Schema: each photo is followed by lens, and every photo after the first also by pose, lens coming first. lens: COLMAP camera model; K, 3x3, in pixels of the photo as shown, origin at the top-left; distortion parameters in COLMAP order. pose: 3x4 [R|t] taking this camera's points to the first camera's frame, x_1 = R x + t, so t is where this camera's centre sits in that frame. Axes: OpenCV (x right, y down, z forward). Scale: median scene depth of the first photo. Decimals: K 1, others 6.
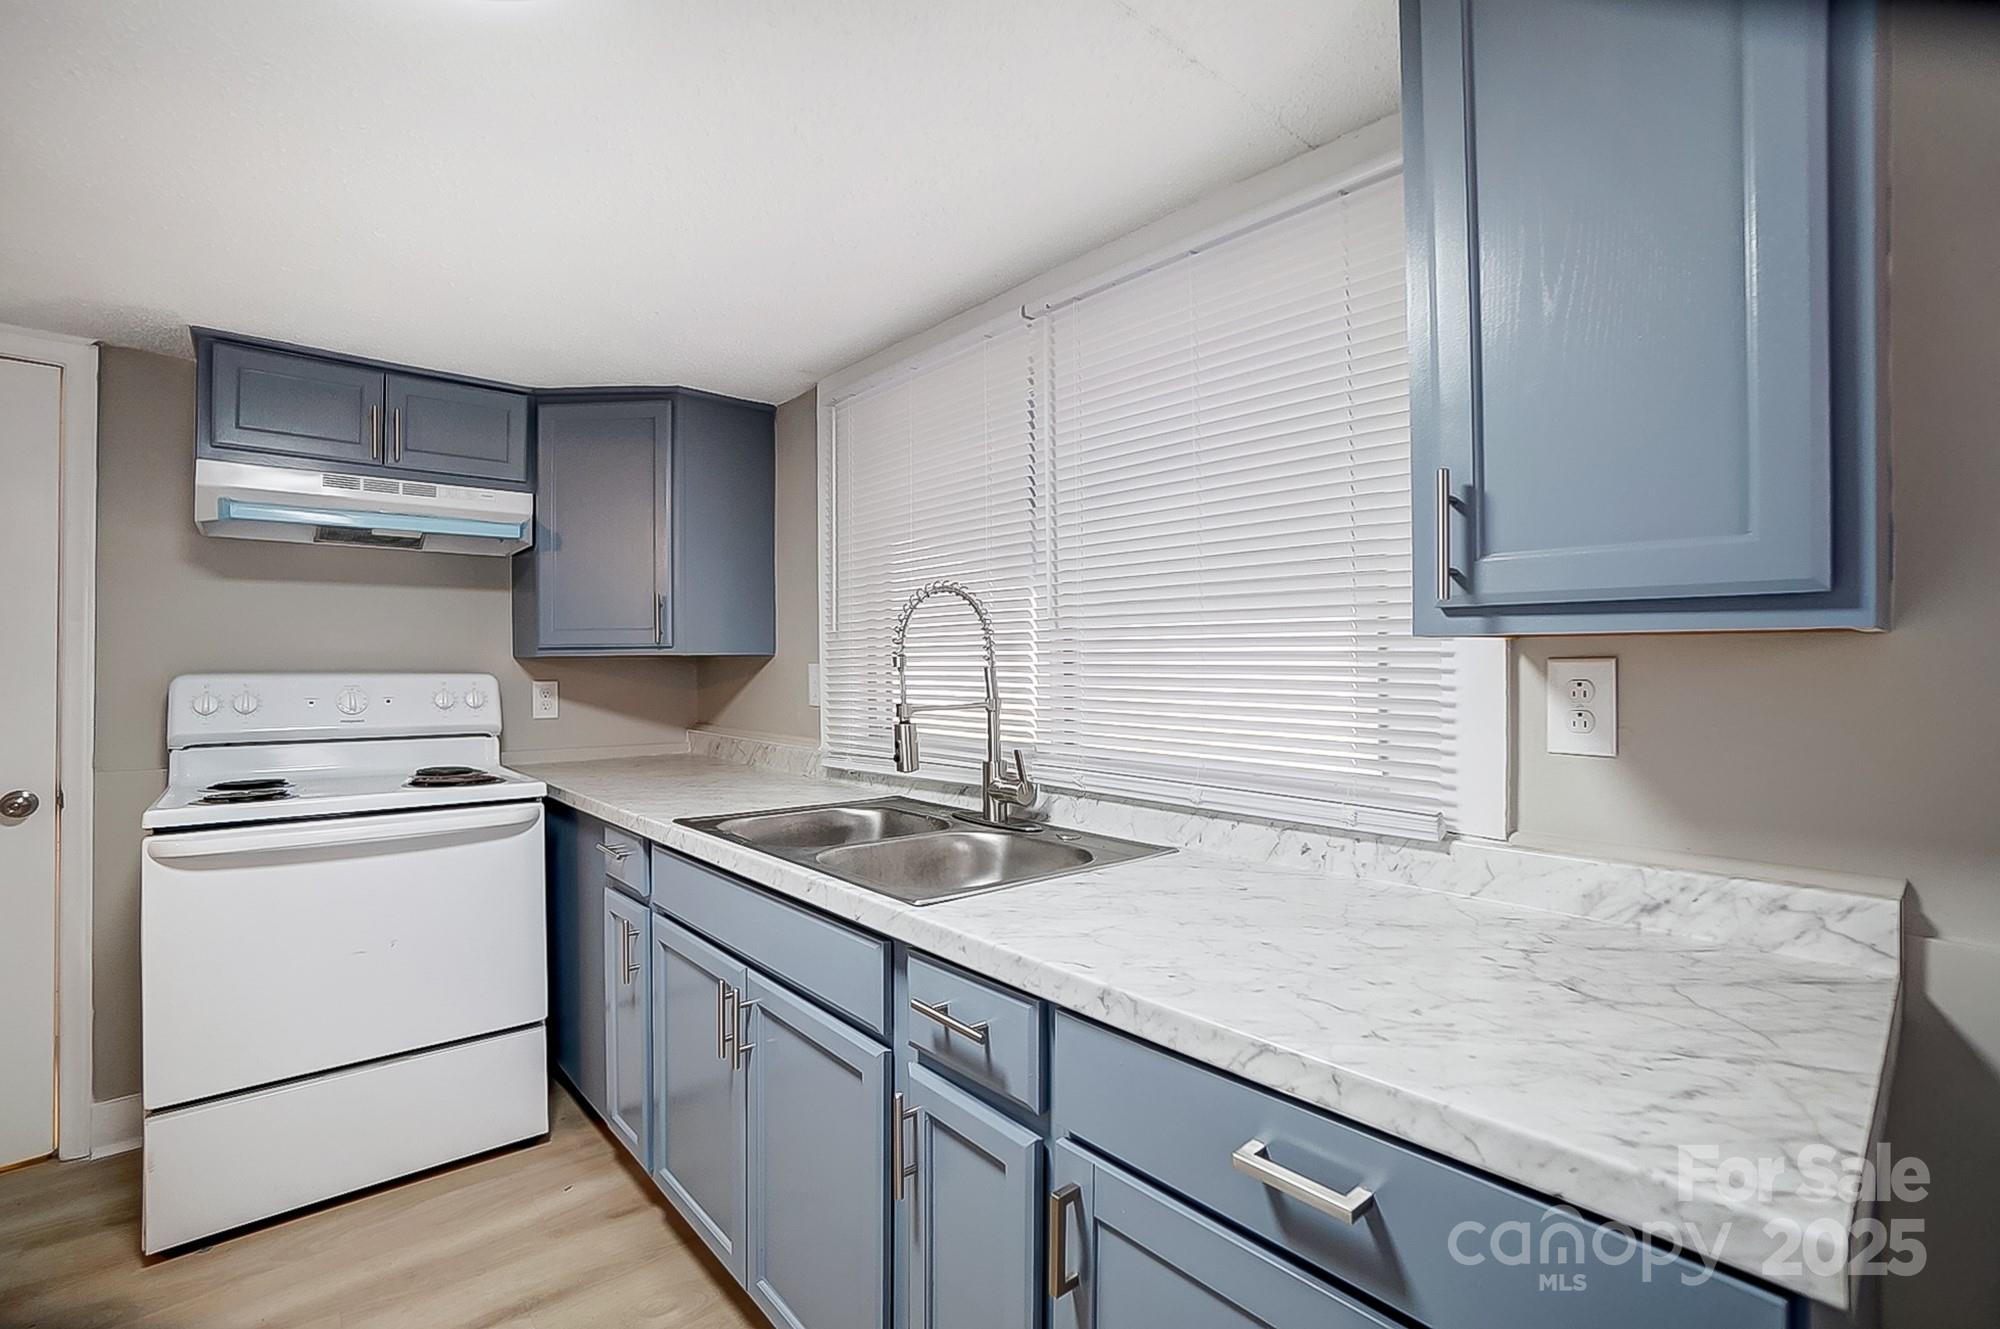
lens RADIAL K [[893.9, 0, 995.7], [0, 893.9, 658.7], [0, 0, 1]] dist [-0.062216, 0.023161]
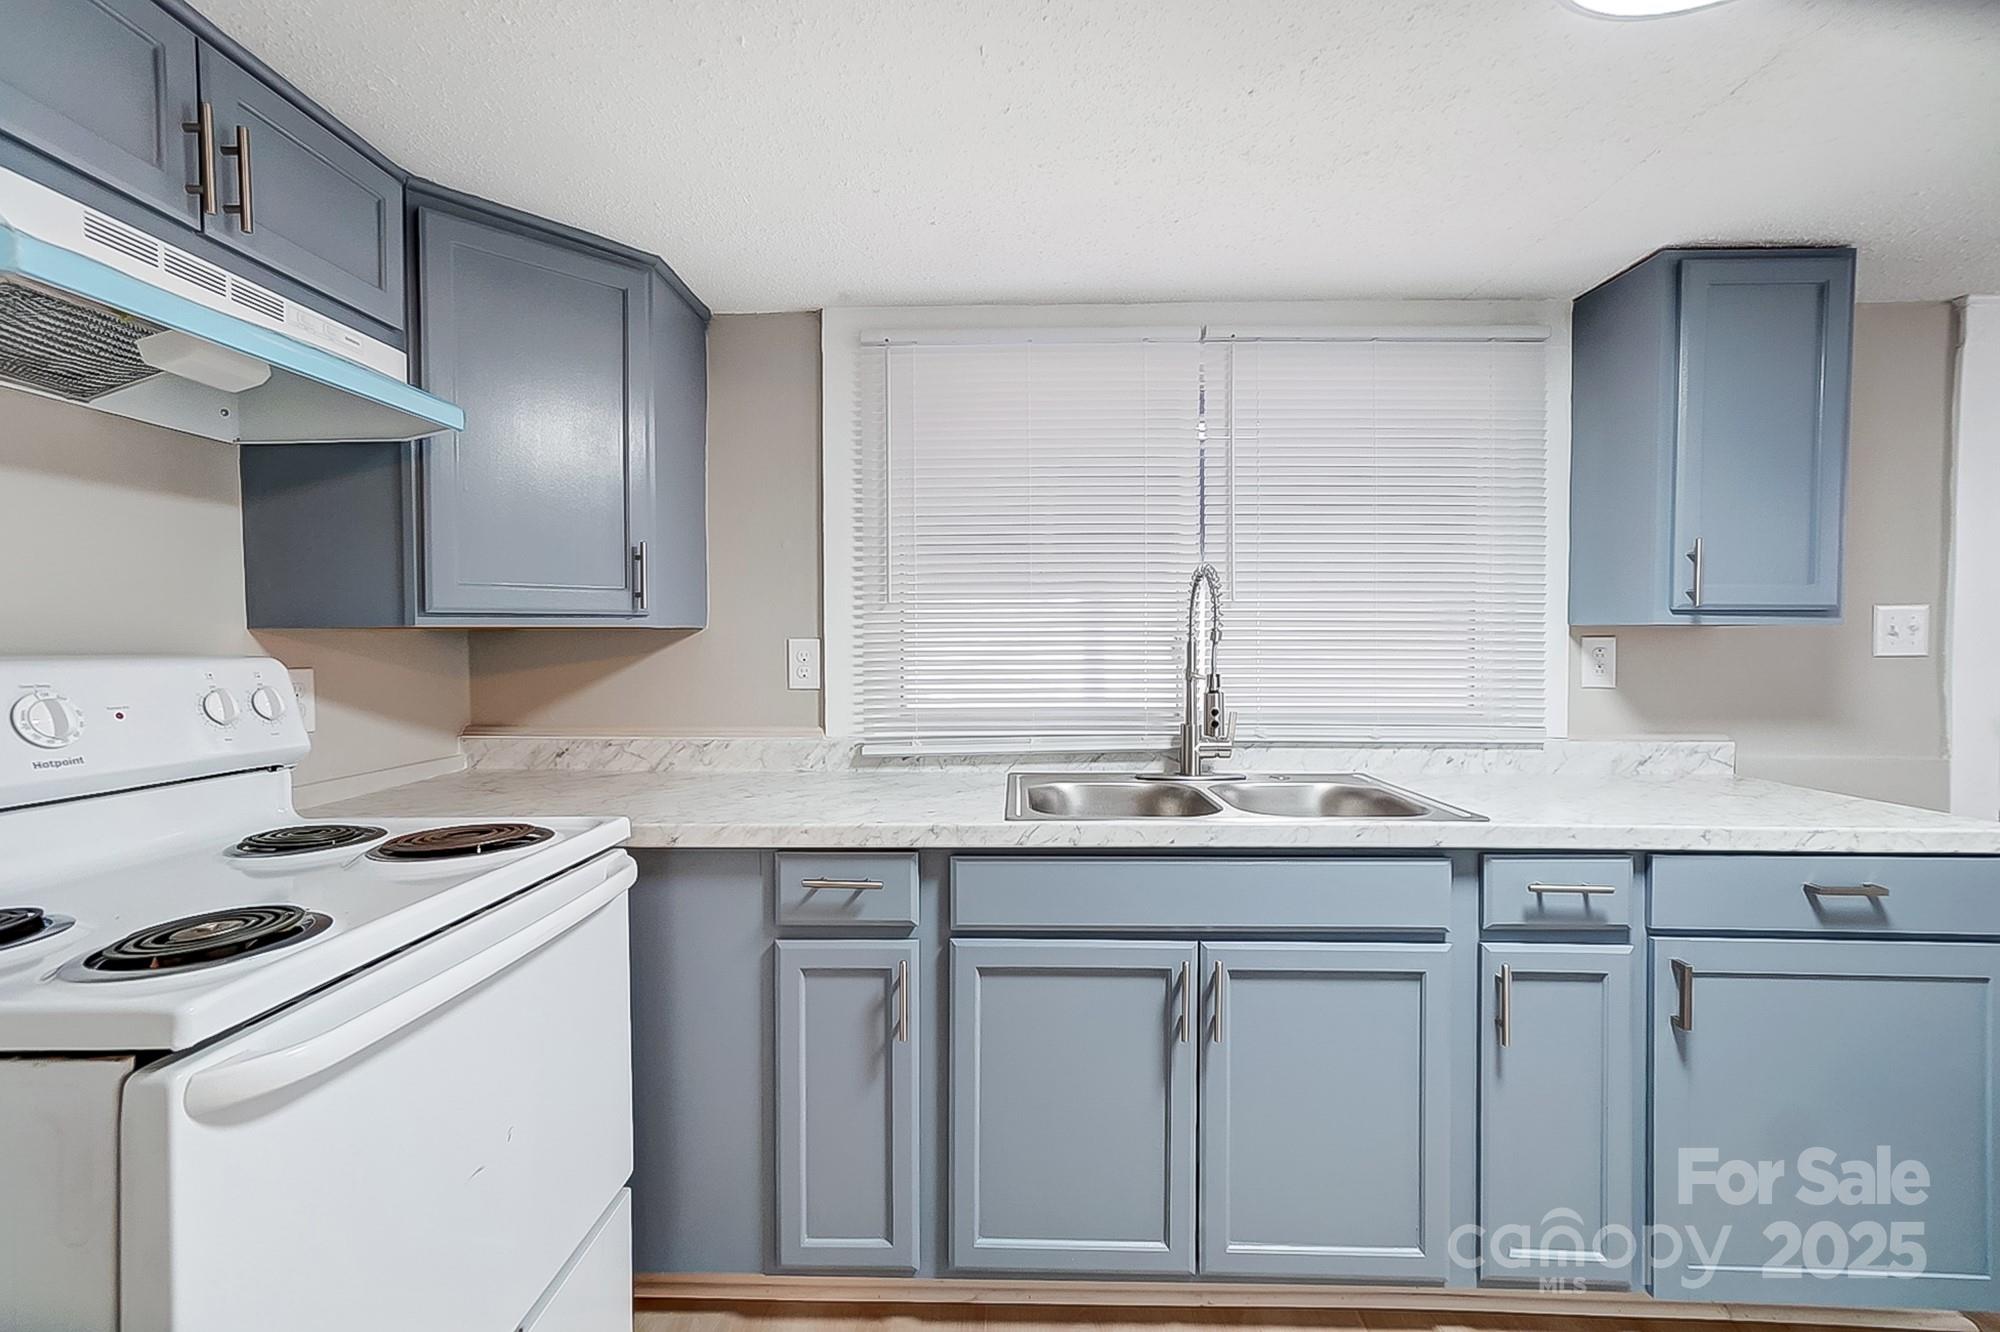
lens RADIAL K [[871.1, 0, 998.4], [0, 871.1, 654.4], [0, 0, 1]] dist [0.008852, 0.000470]
pose [[0.673399, -0.011646, 0.739188, -0.992579], [-0.003583, 0.999813, 0.019016, 0.004936], [-0.739271, -0.015454, 0.673231, 0.430532]]
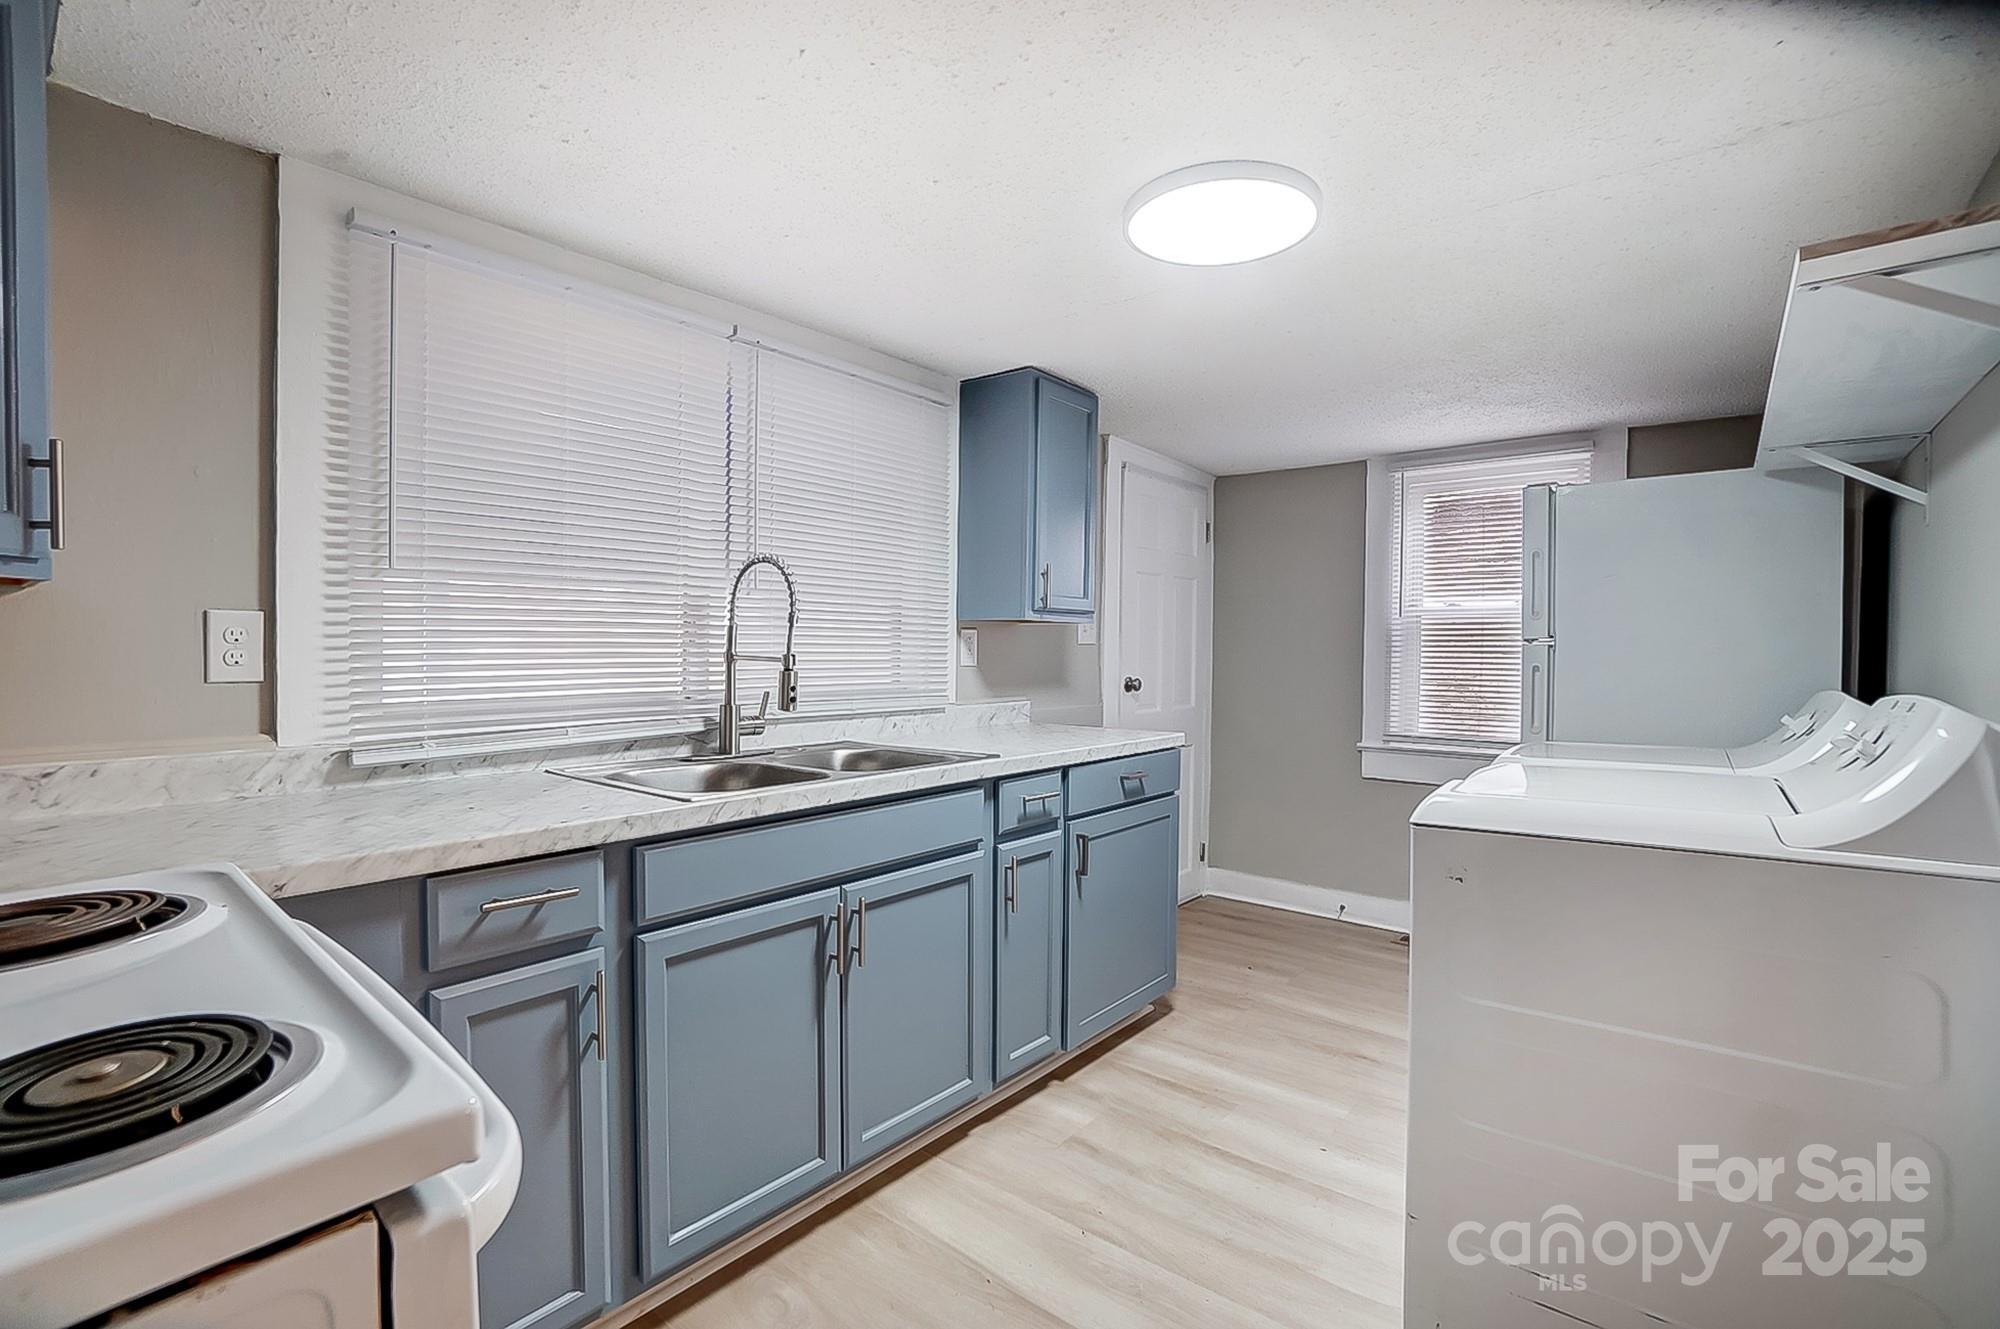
lens RADIAL K [[910.7, 0, 993.9], [0, 910.7, 659.5], [0, 0, 1]] dist [-0.051345, 0.023074]
pose [[-0.161060, -0.016184, 0.986812, -1.247976], [-0.013115, 0.999812, 0.014257, 0.032944], [-0.986858, -0.010646, -0.161242, 0.849540]]
